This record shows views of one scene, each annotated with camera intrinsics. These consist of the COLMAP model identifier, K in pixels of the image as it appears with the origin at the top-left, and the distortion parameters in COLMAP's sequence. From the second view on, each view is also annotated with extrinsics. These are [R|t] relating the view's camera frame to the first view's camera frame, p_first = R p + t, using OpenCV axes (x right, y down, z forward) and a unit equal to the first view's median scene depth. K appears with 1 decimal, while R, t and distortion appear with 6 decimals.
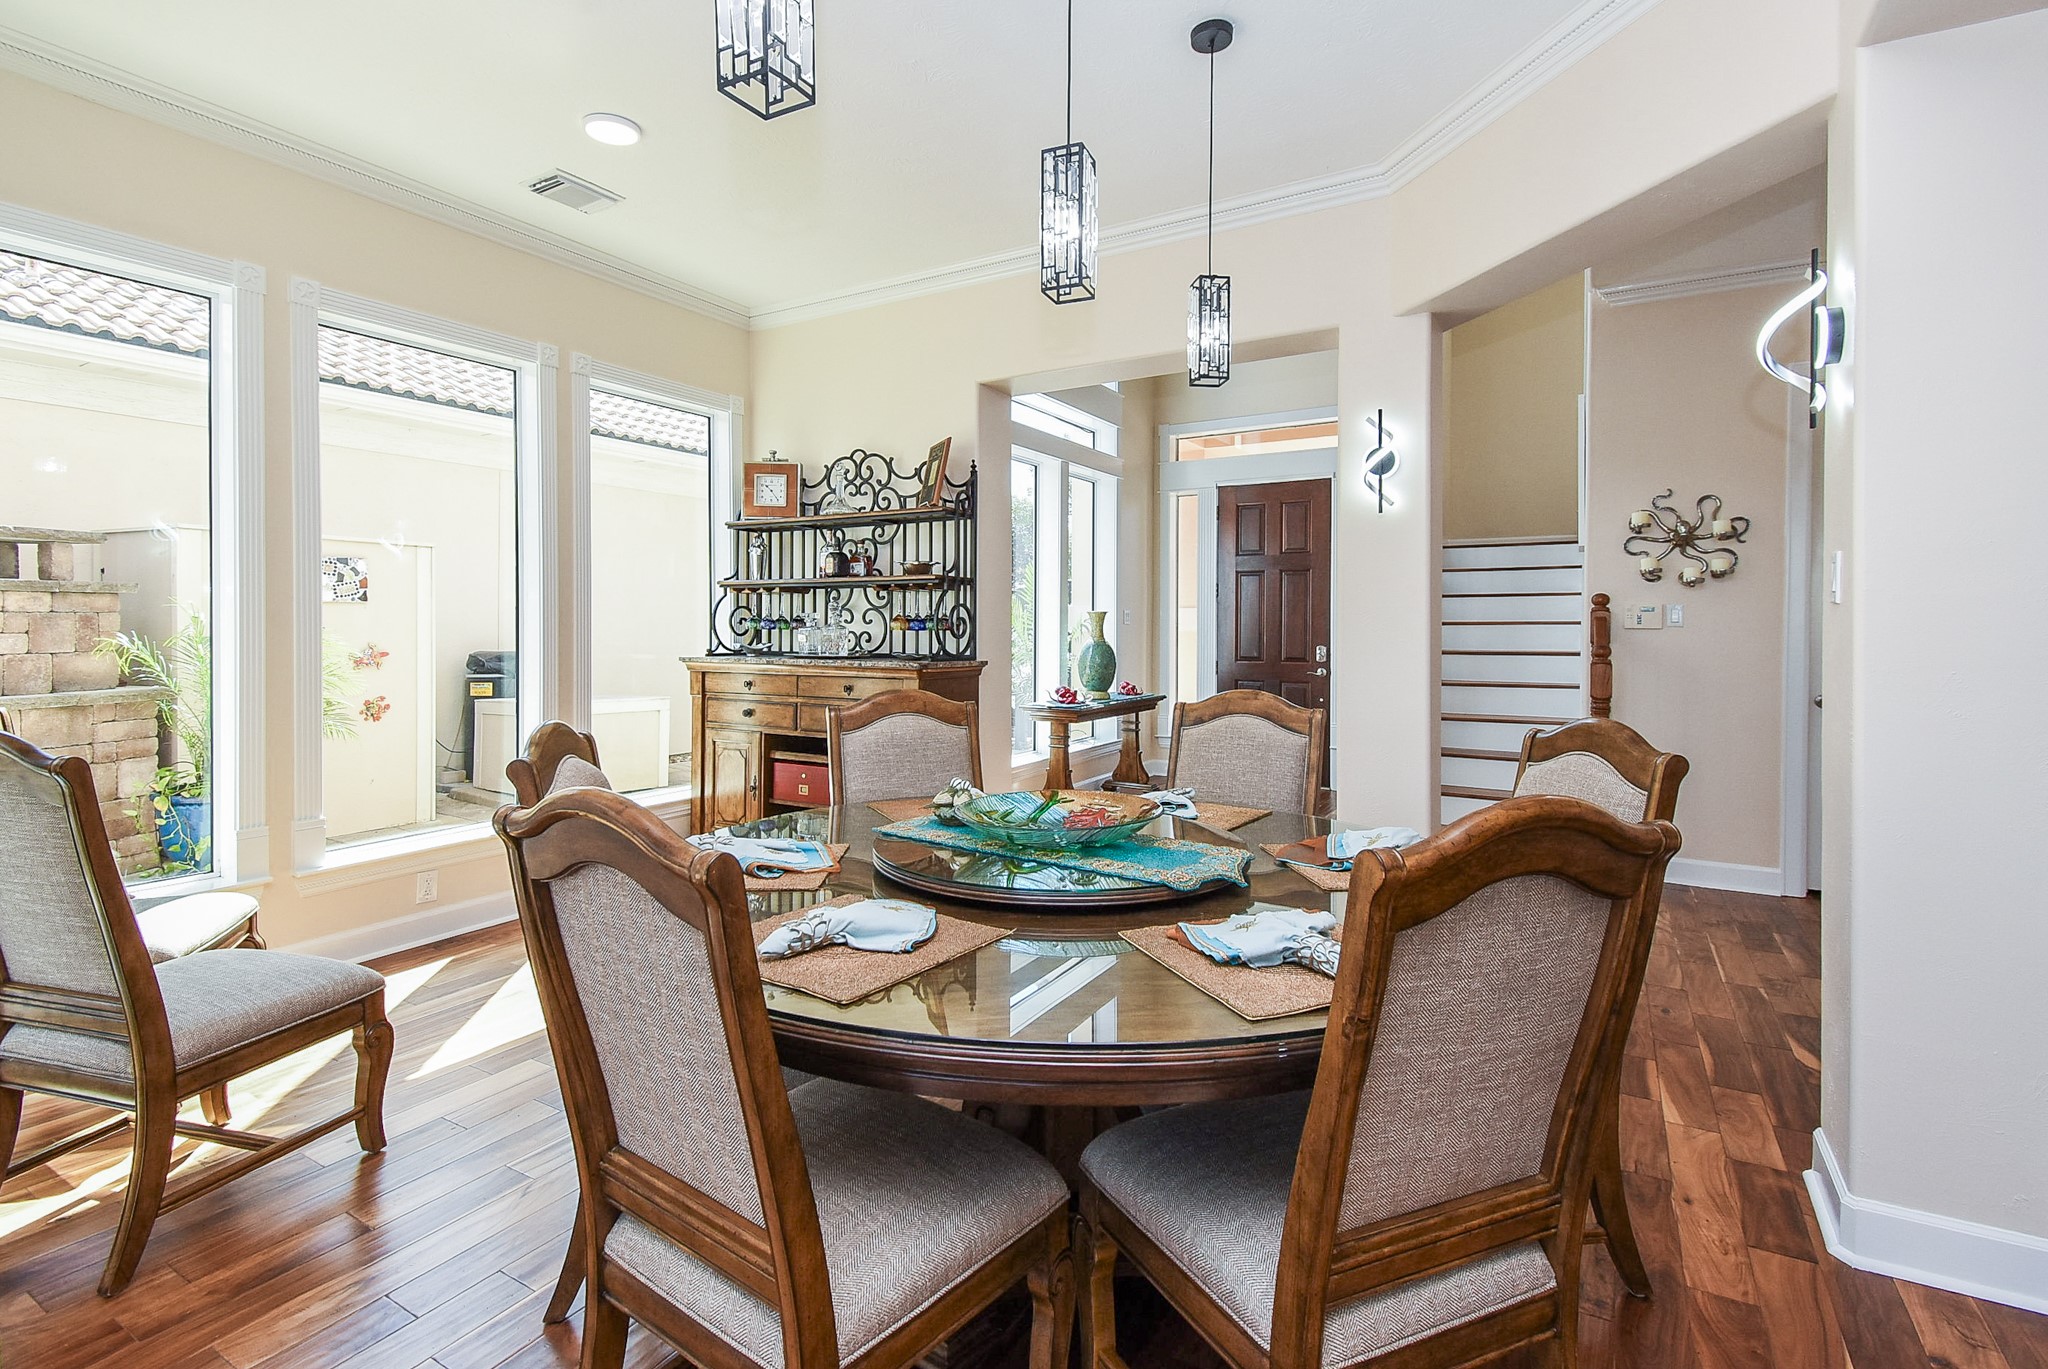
lens RADIAL K [[916.7, 0, 996.5], [0, 916.7, 642.6], [0, 0, 1]] dist [0.033187, -0.015488]
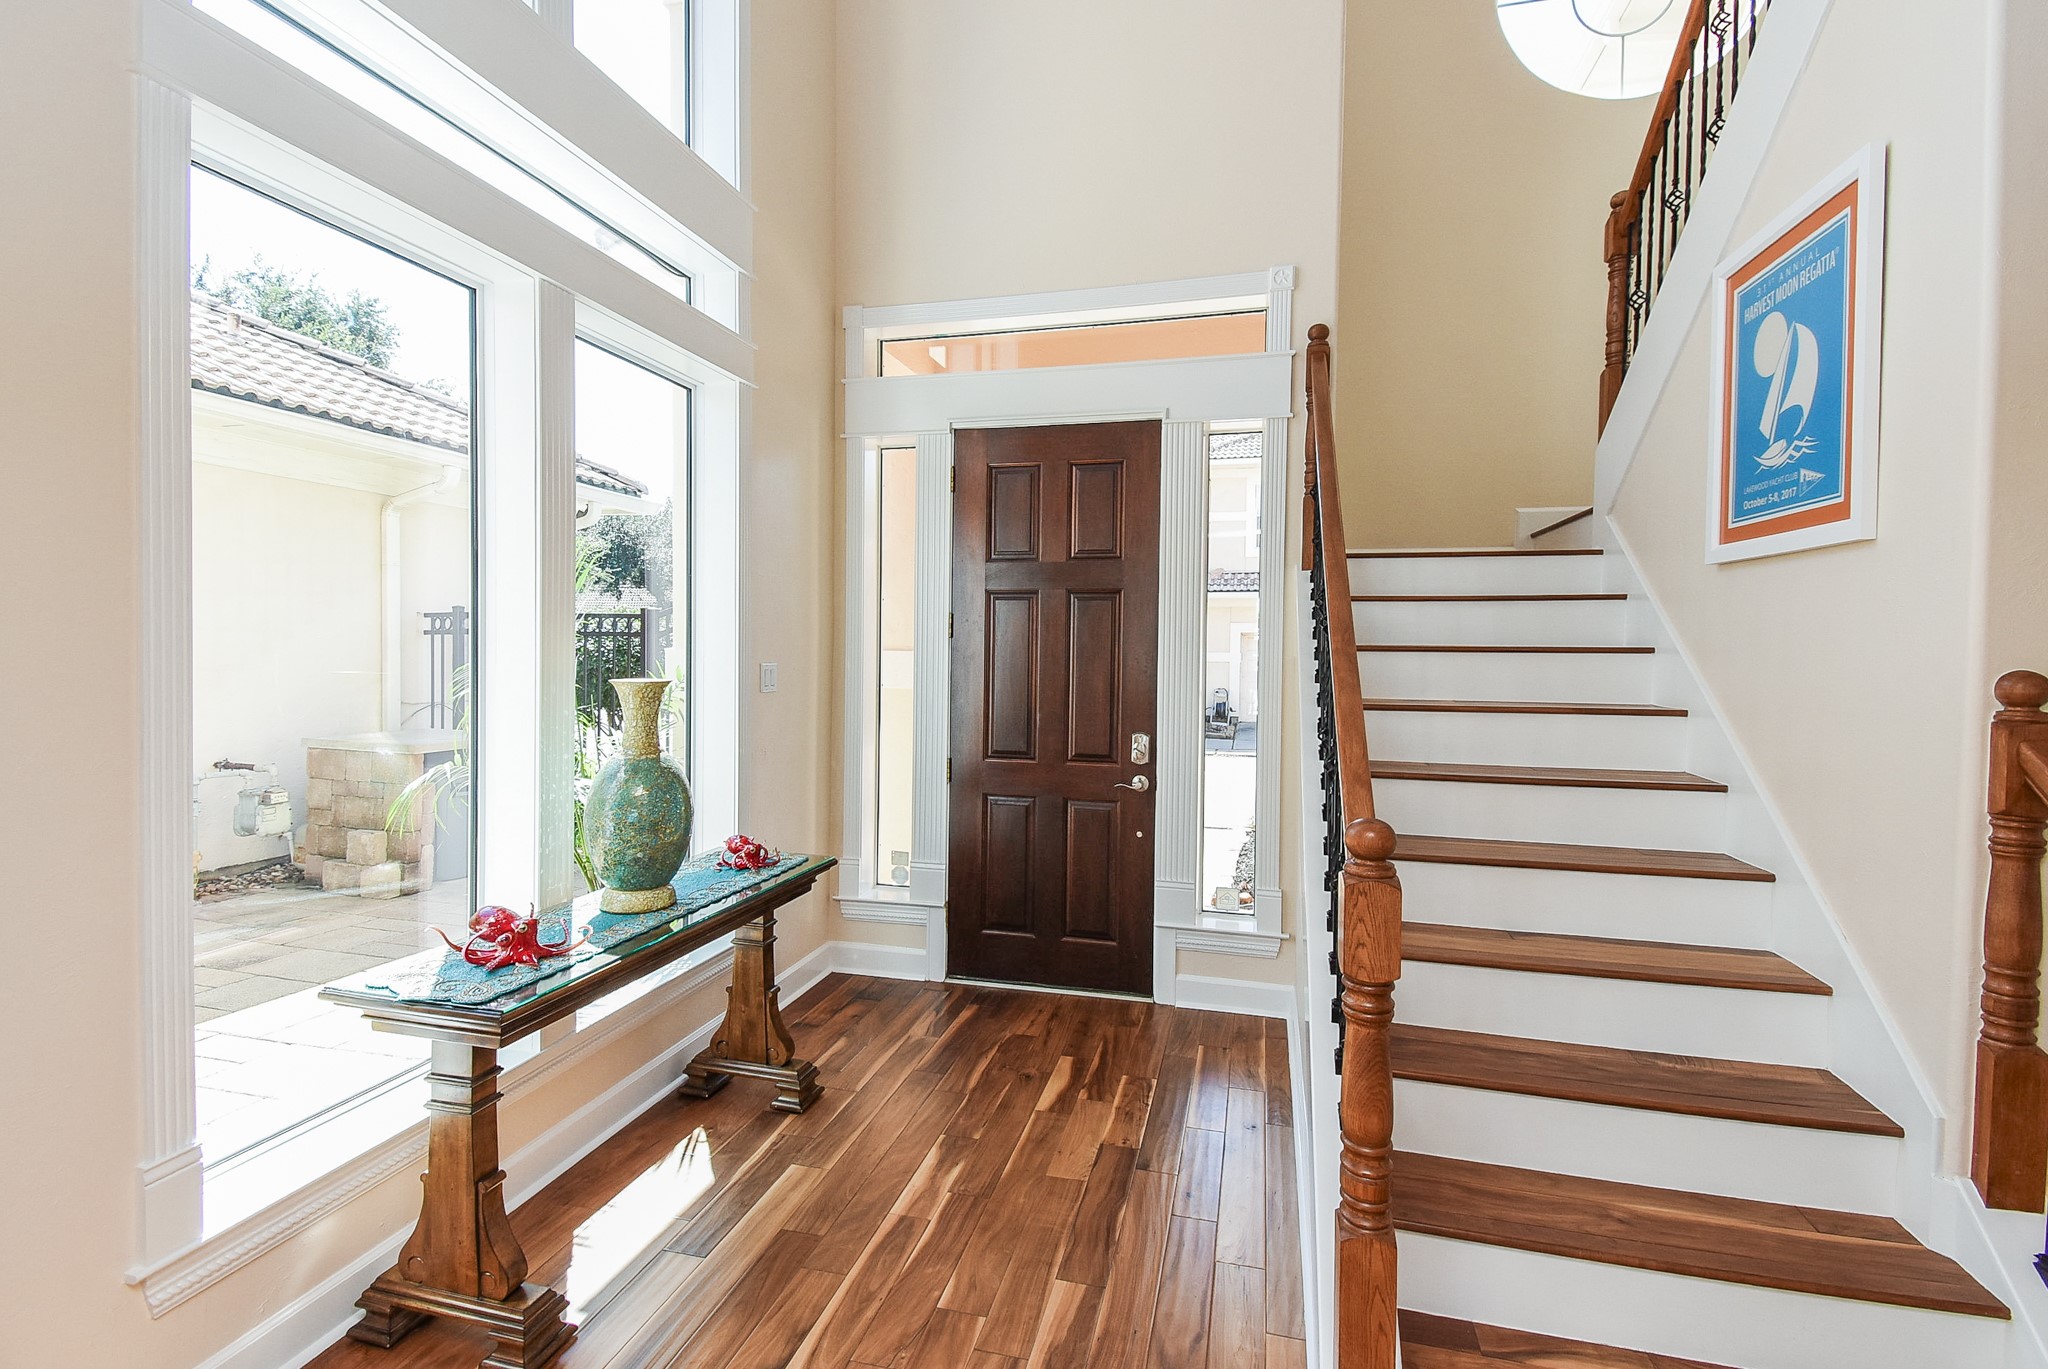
lens RADIAL K [[916.7, 0, 1029.7], [0, 916.7, 676.5], [0, 0, 1]] dist [0.033187, -0.015488]
pose [[0.954398, -0.004291, 0.298505, 0.130751], [-0.000978, 0.999846, 0.017500, -0.038590], [-0.298534, -0.016994, 0.954248, 0.504649]]
